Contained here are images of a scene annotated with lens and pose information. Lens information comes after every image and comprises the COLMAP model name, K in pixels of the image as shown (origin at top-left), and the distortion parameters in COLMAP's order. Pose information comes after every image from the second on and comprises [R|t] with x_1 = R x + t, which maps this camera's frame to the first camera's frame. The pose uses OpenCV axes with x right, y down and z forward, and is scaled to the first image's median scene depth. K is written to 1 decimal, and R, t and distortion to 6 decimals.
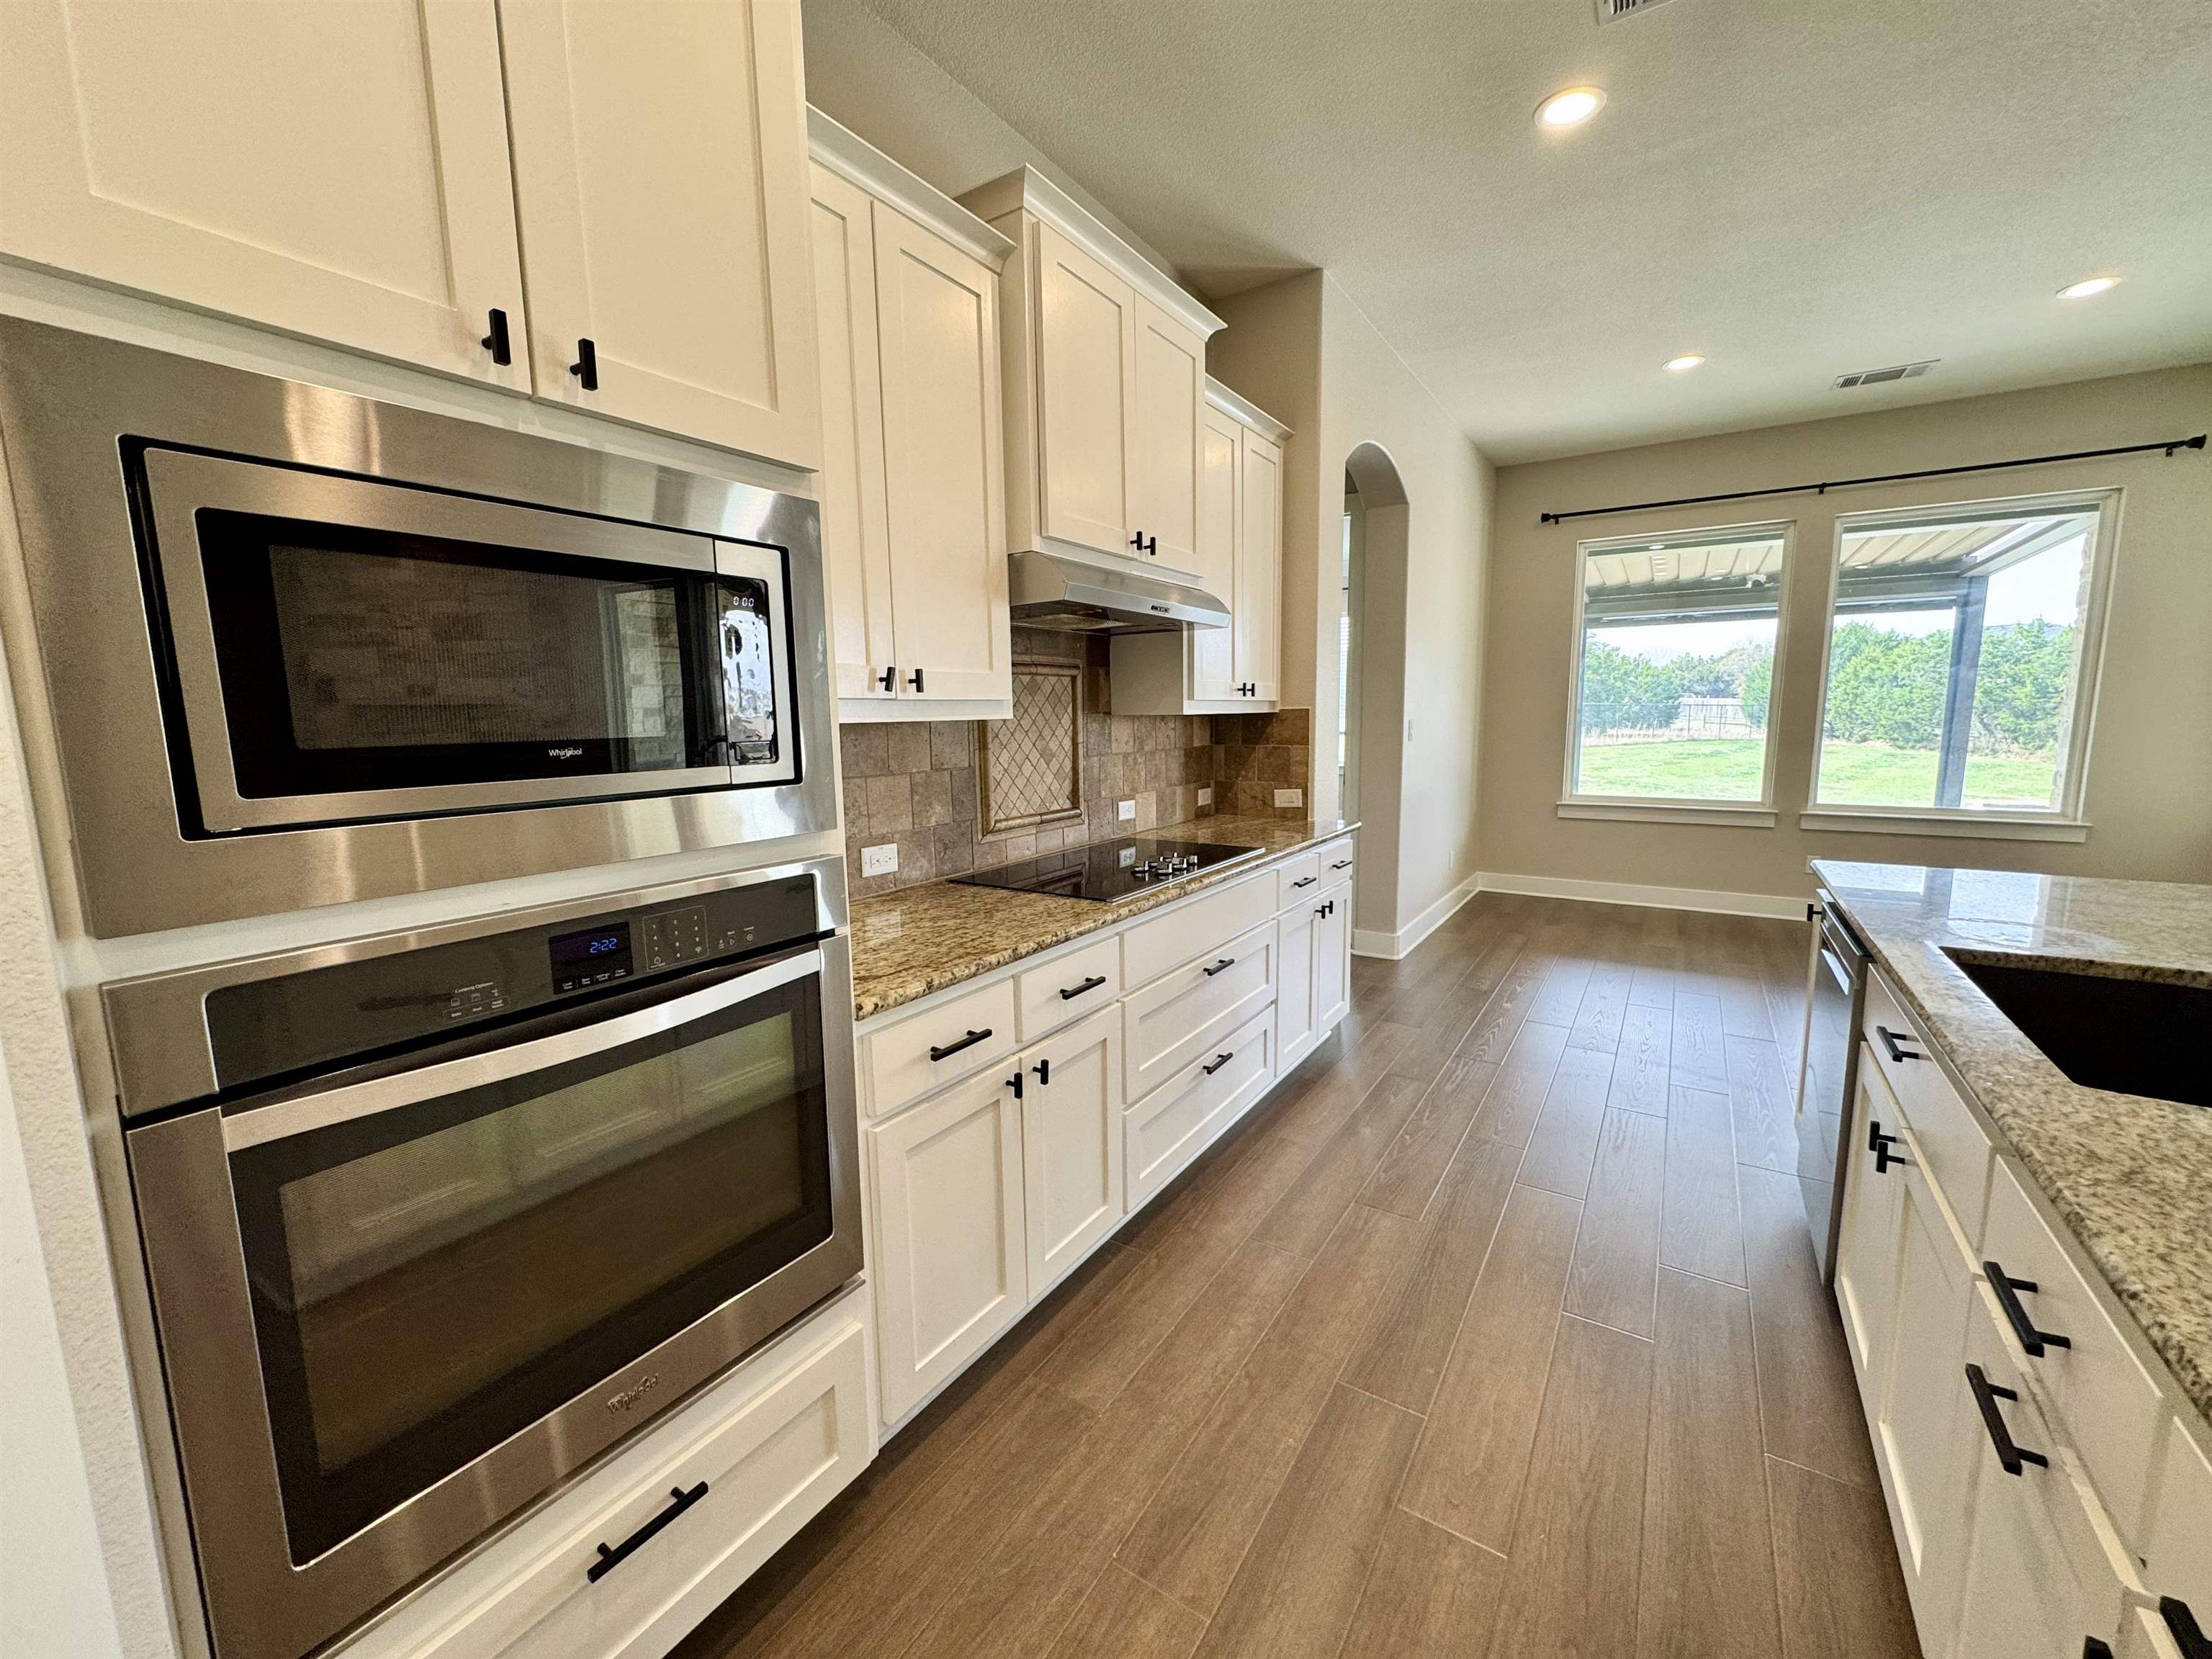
lens RADIAL K [[881.1, 0, 1106.5], [0, 881.1, 831.6], [0, 0, 1]] dist [-0.002321, 0.000508]
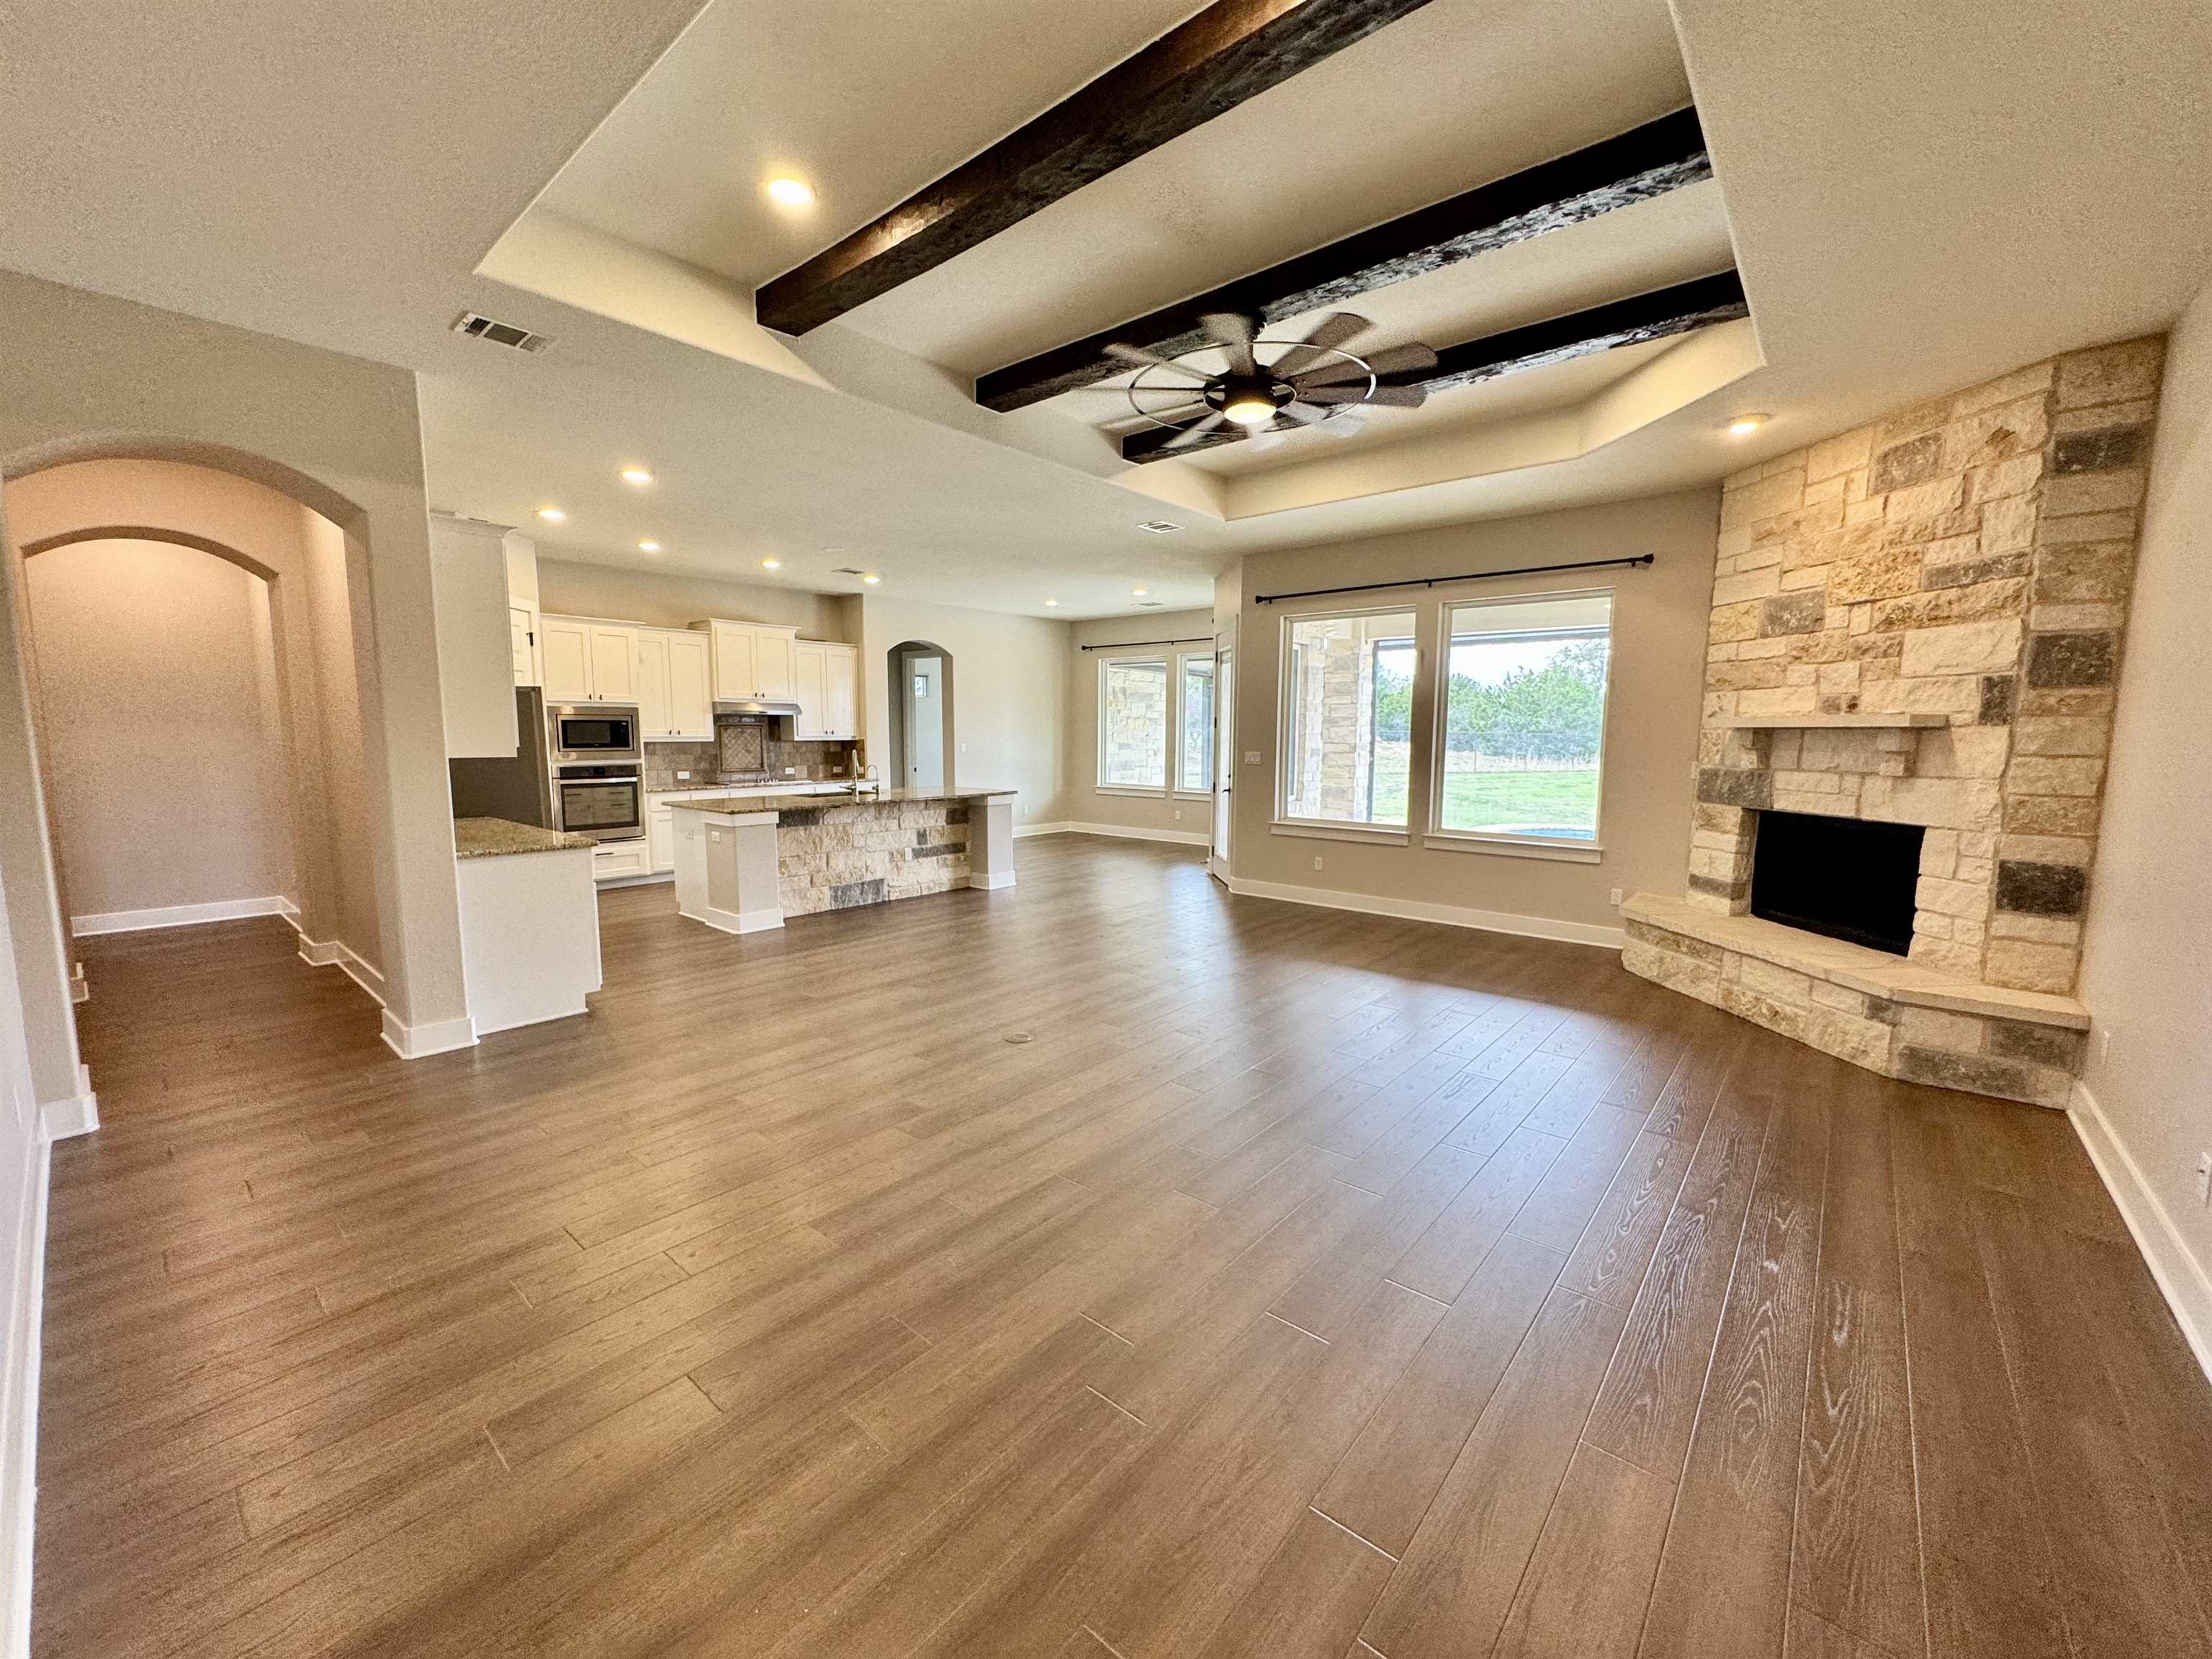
lens RADIAL K [[881.1, 0, 1106.5], [0, 881.1, 831.6], [0, 0, 1]] dist [-0.002321, 0.000508]
pose [[0.992144, 0.031992, -0.120940, 1.493629], [-0.034262, 0.999273, -0.016734, 0.201461], [0.120317, 0.020747, 0.992519, -1.909156]]
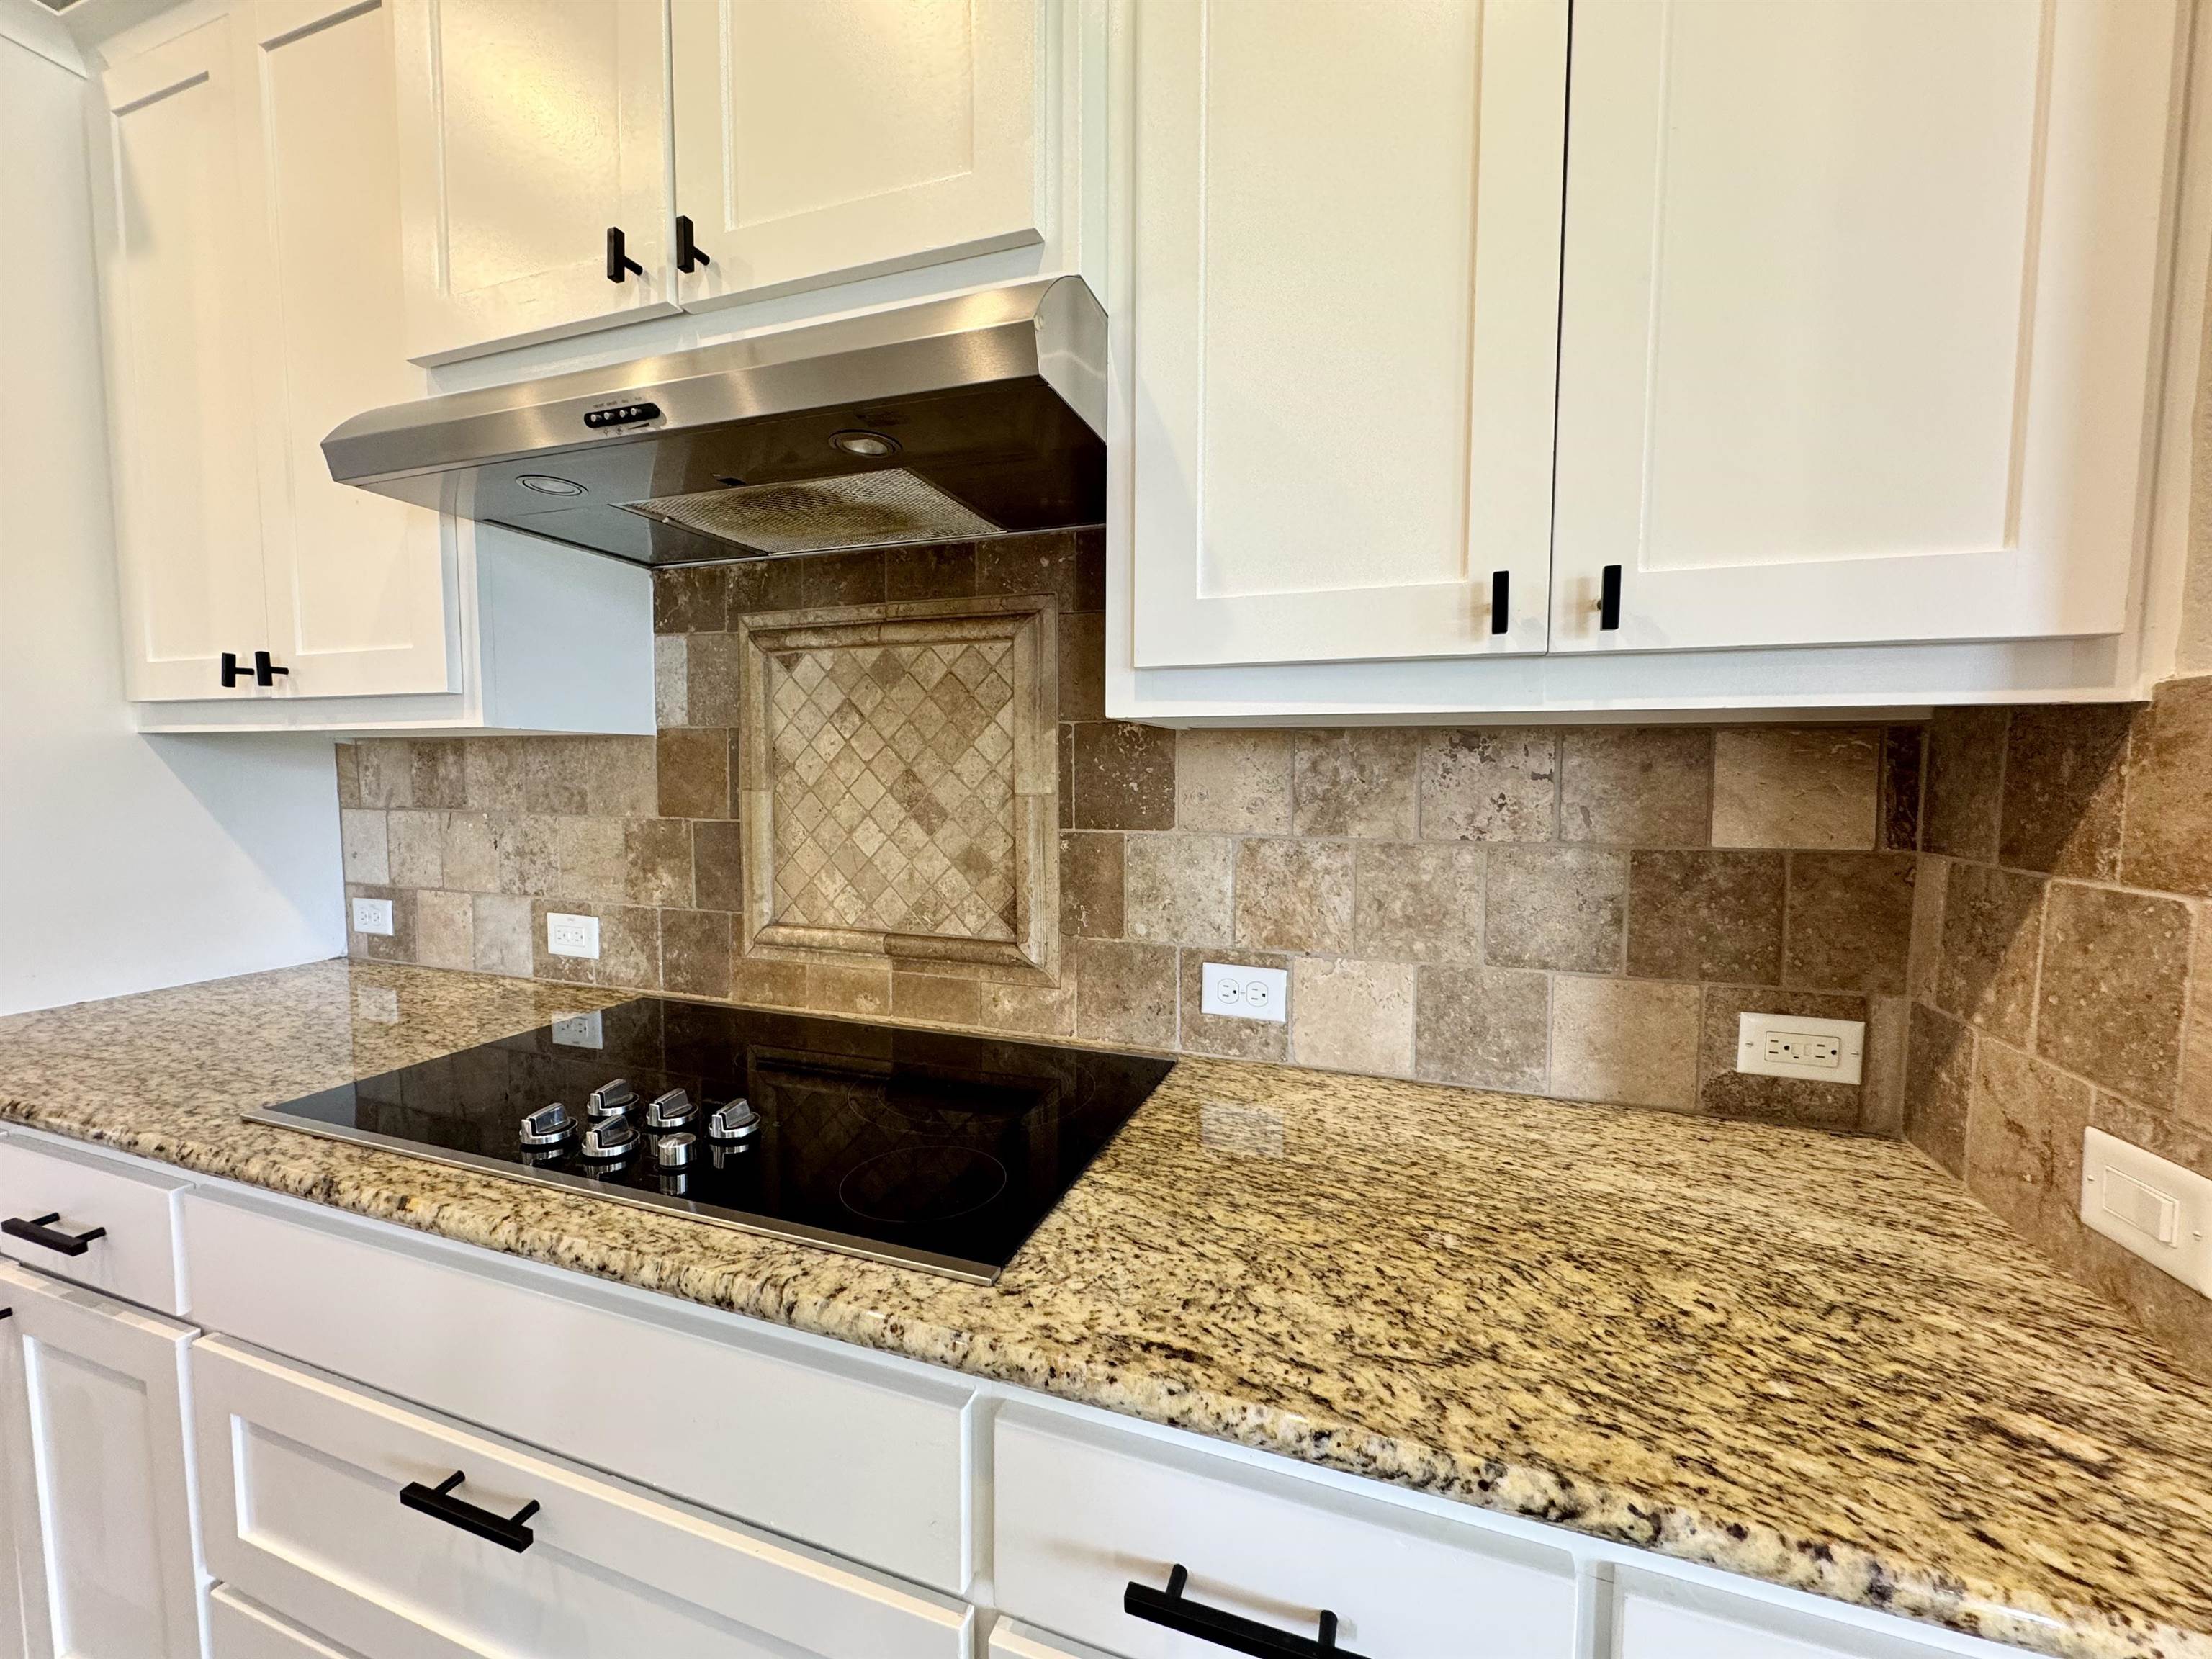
lens RADIAL K [[881.1, 0, 1106.5], [0, 881.1, 831.6], [0, 0, 1]] dist [-0.002321, 0.000508]
pose [[0.238000, 0.083957, -0.967630, 0.351605], [-0.141309, 0.988650, 0.051024, -0.099454], [0.960931, 0.124591, 0.247163, 0.843753]]
